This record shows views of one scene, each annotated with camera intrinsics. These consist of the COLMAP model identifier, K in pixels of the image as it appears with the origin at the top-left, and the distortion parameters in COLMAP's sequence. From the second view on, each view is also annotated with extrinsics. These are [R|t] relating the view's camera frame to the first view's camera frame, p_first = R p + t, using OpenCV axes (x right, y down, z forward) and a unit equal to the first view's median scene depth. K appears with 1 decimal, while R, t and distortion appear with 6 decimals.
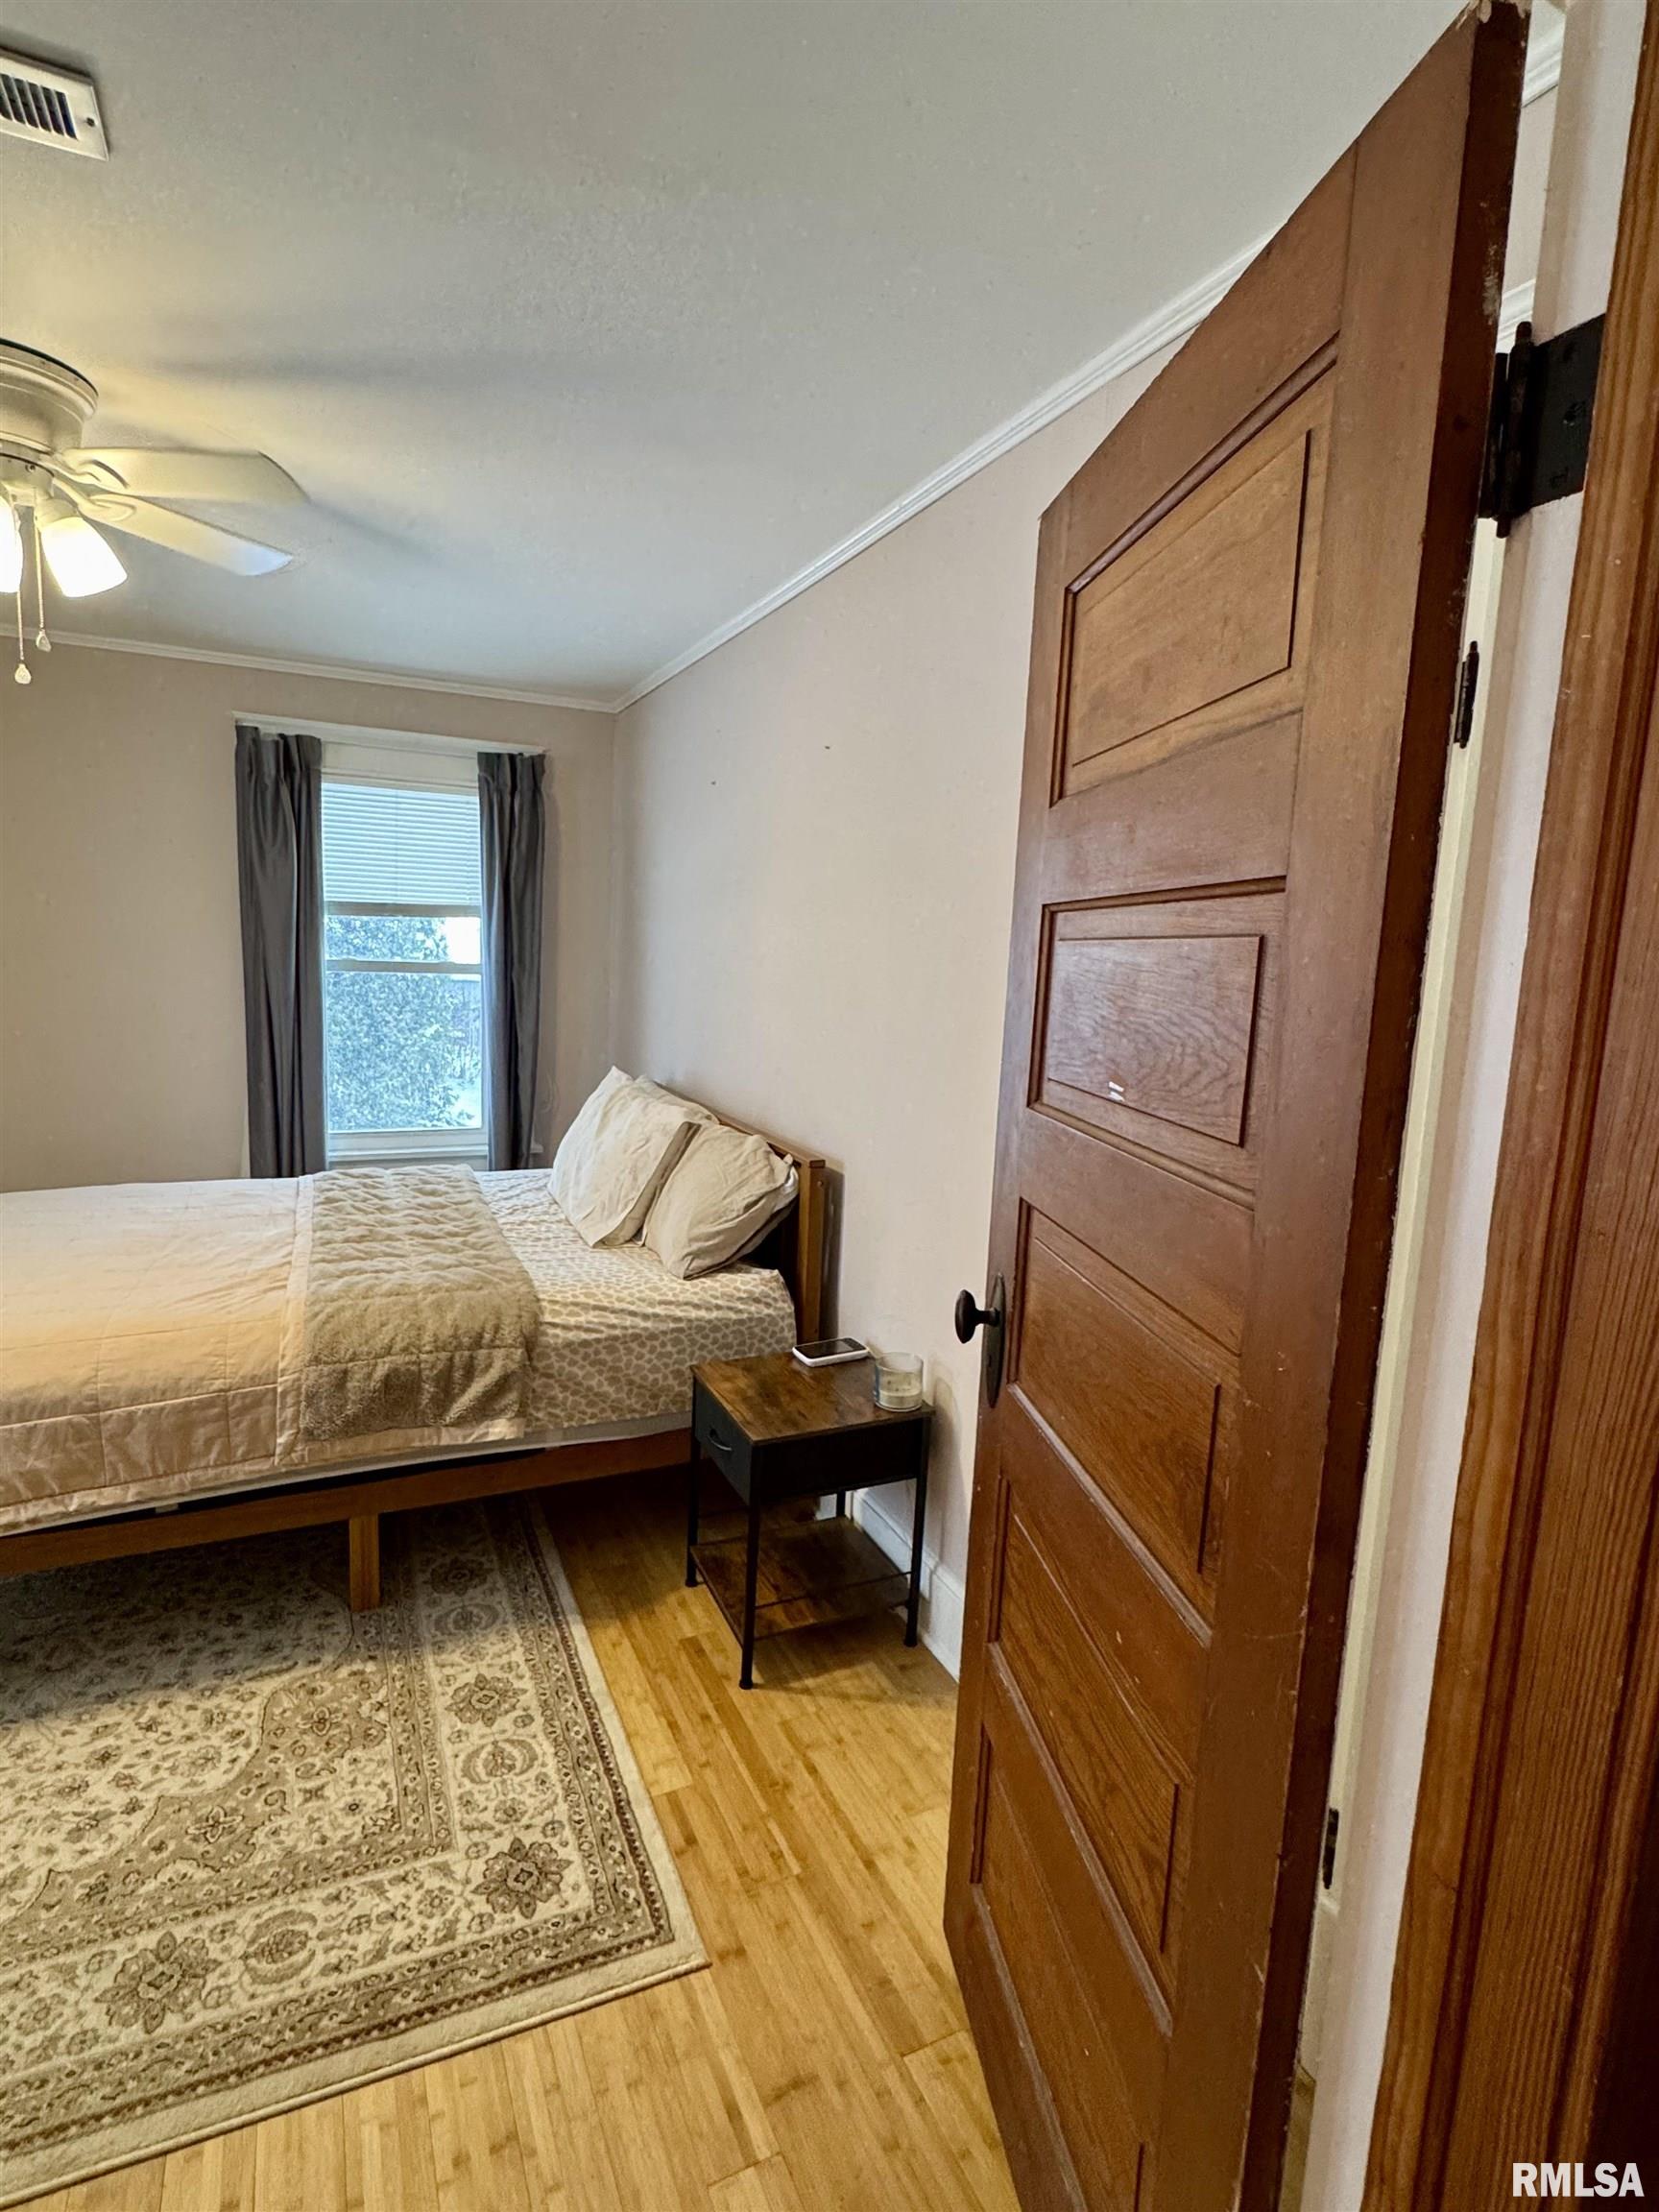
lens RADIAL K [[1097.6, 0, 827.9], [0, 1097.6, 1106.3], [0, 0, 1]] dist [-0.001126, 0.000277]
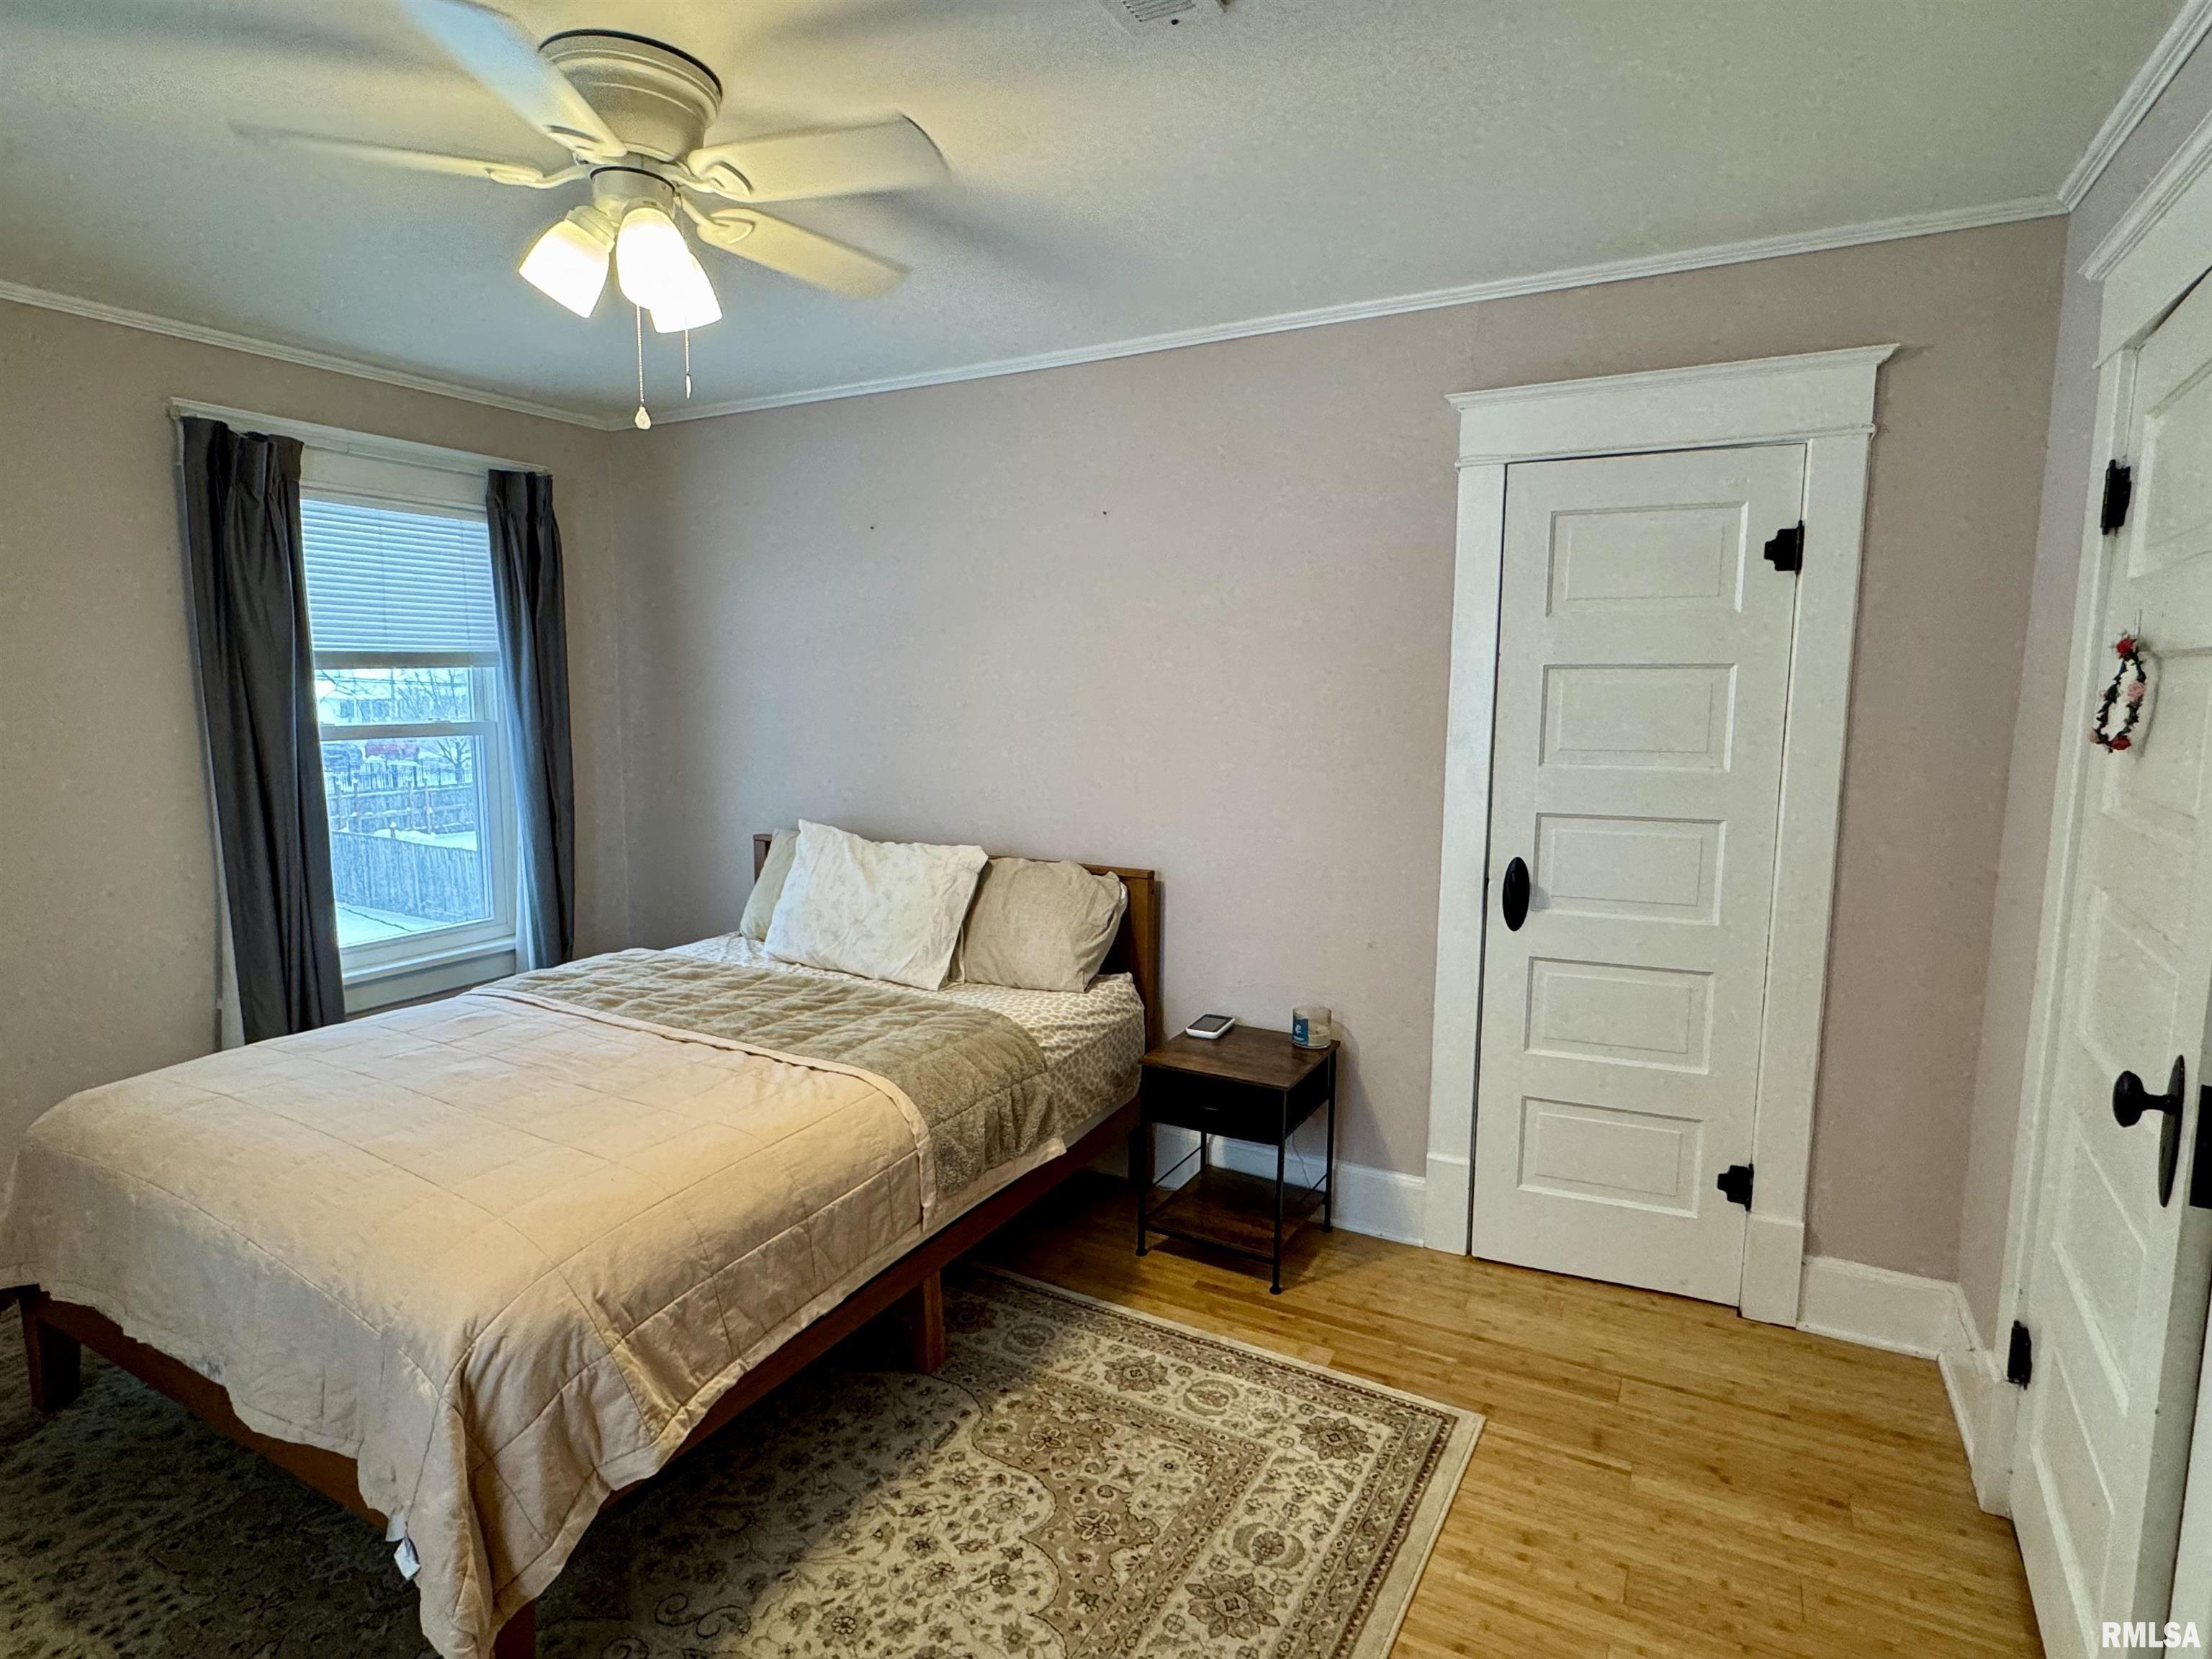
lens RADIAL K [[1160.6, 0, 1104.3], [0, 1160.6, 834.0], [0, 0, 1]] dist [-0.002042, -0.000014]
pose [[0.808566, -0.112261, 0.577598, -0.836028], [0.112517, 0.993016, 0.035491, -0.043896], [-0.577548, 0.036292, 0.815550, 0.030502]]
